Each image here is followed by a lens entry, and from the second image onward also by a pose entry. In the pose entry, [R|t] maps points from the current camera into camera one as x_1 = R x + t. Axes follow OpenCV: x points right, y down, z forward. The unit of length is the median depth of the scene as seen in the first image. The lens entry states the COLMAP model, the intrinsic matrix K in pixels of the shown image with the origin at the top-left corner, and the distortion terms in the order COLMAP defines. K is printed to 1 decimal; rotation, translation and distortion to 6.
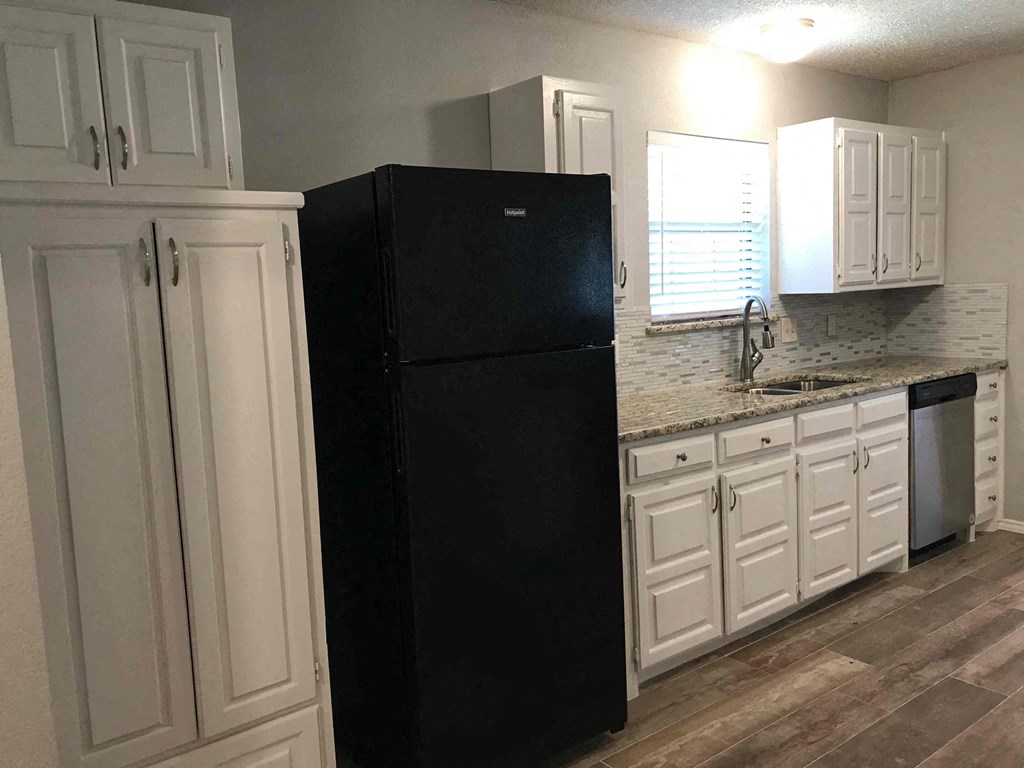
lens RADIAL K [[839.4, 0, 507.3], [0, 839.4, 379.6], [0, 0, 1]] dist [0.014671, 0.009659]
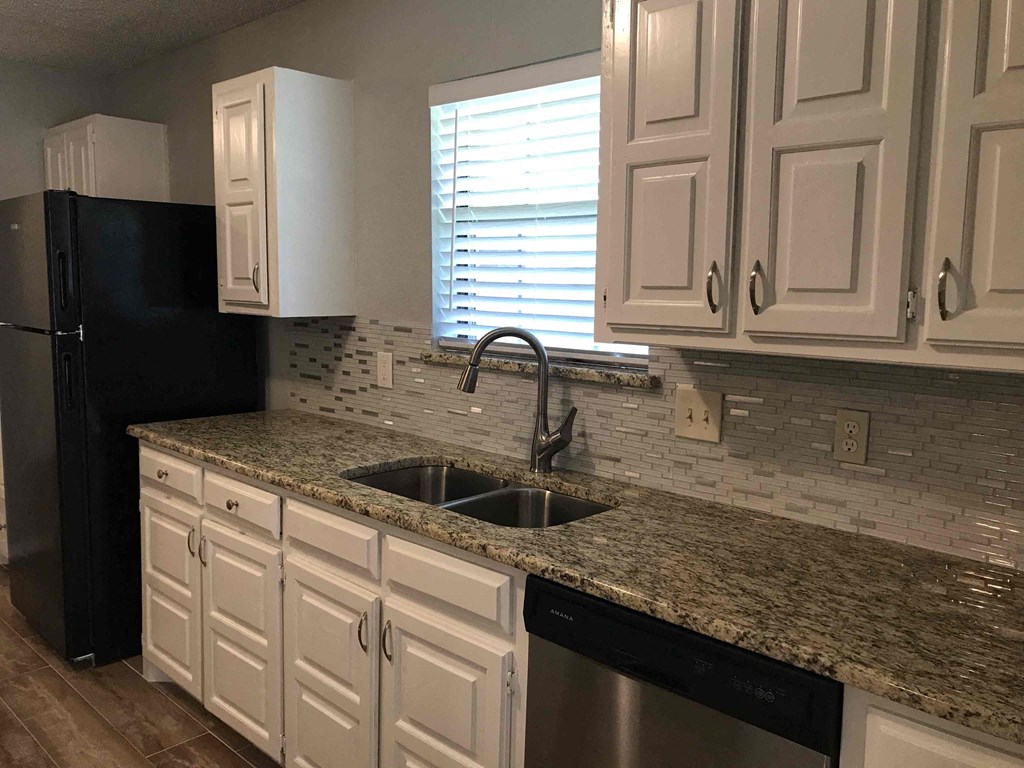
lens RADIAL K [[833.8, 0, 508.9], [0, 833.8, 379.3], [0, 0, 1]] dist [0.055851, -0.071052]
pose [[0.151901, 0.163717, -0.974743, 0.916751], [-0.132830, 0.980622, 0.144004, -0.155968], [0.979430, 0.107601, 0.170703, 0.948930]]
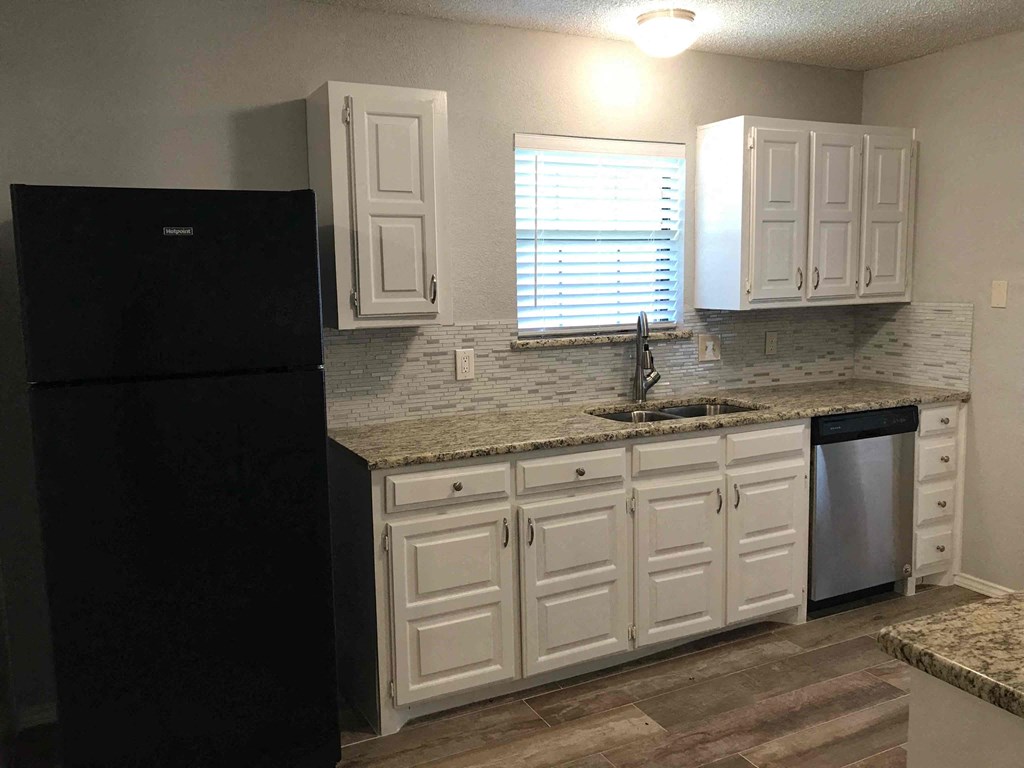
lens RADIAL K [[833.8, 0, 508.9], [0, 833.8, 379.3], [0, 0, 1]] dist [0.055851, -0.071052]
pose [[0.981715, 0.049126, -0.183907, 0.339411], [-0.045719, 0.998696, 0.022719, -0.041007], [0.184783, -0.013895, 0.982681, 0.071341]]
